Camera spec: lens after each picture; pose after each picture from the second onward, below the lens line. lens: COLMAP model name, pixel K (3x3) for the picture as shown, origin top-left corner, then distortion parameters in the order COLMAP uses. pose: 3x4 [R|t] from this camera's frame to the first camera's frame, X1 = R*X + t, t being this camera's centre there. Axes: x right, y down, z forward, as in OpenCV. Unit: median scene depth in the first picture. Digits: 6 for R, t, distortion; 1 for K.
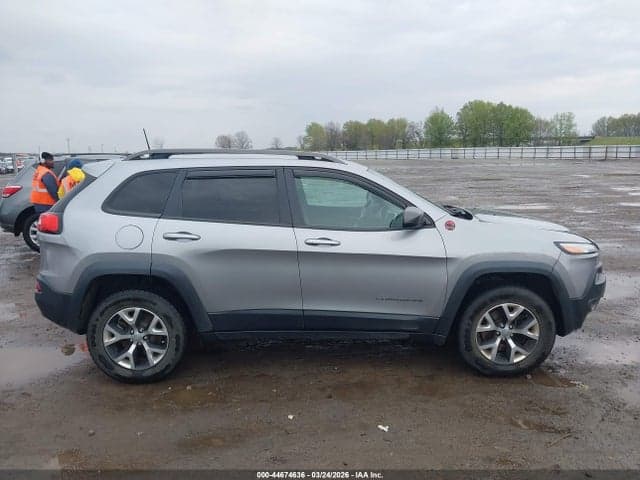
lens RADIAL K [[501.2, 0, 320.0], [0, 501.2, 240.0], [0, 0, 1]] dist [0.053453, -0.082091]
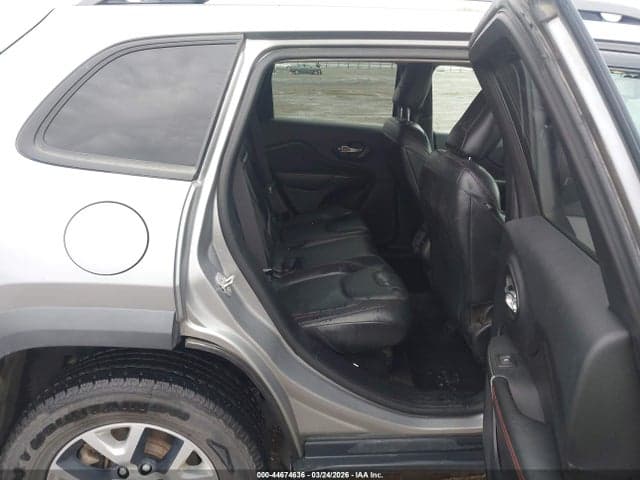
lens RADIAL K [[501.2, 0, 320.0], [0, 501.2, 240.0], [0, 0, 1]] dist [0.053453, -0.082091]
pose [[0.996758, 0.017778, 0.078465, -0.256287], [-0.030936, 0.984992, 0.169807, -0.063180], [-0.074268, -0.171684, 0.982349, 0.642417]]
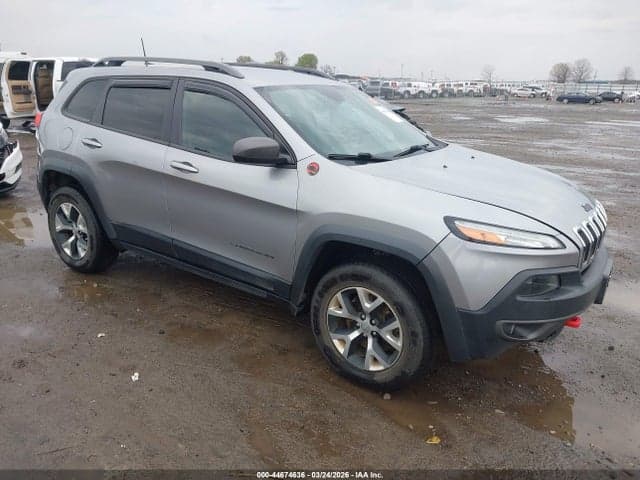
lens RADIAL K [[501.2, 0, 320.0], [0, 501.2, 240.0], [0, 0, 1]] dist [0.053453, -0.082091]
pose [[0.815197, 0.212243, -0.538894, 0.691094], [-0.138297, 0.974854, 0.174739, -0.057460], [0.562430, -0.067919, 0.824051, 0.382429]]
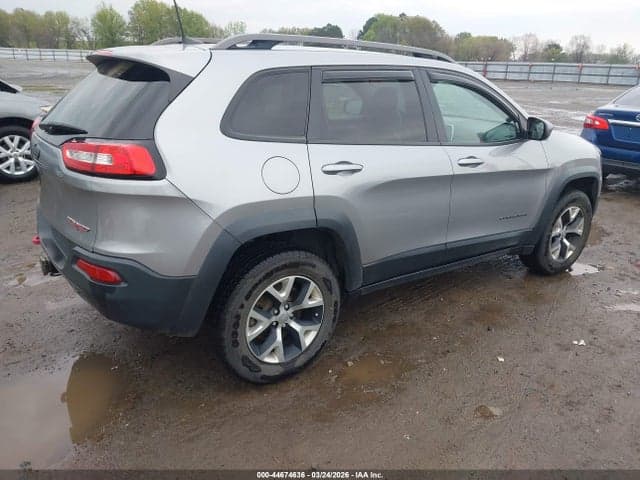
lens RADIAL K [[501.2, 0, 320.0], [0, 501.2, 240.0], [0, 0, 1]] dist [0.053453, -0.082091]
pose [[0.814882, -0.154832, 0.558564, -0.694700], [0.056069, 0.980199, 0.189909, -0.042147], [-0.576908, -0.123435, 0.807428, 0.423726]]
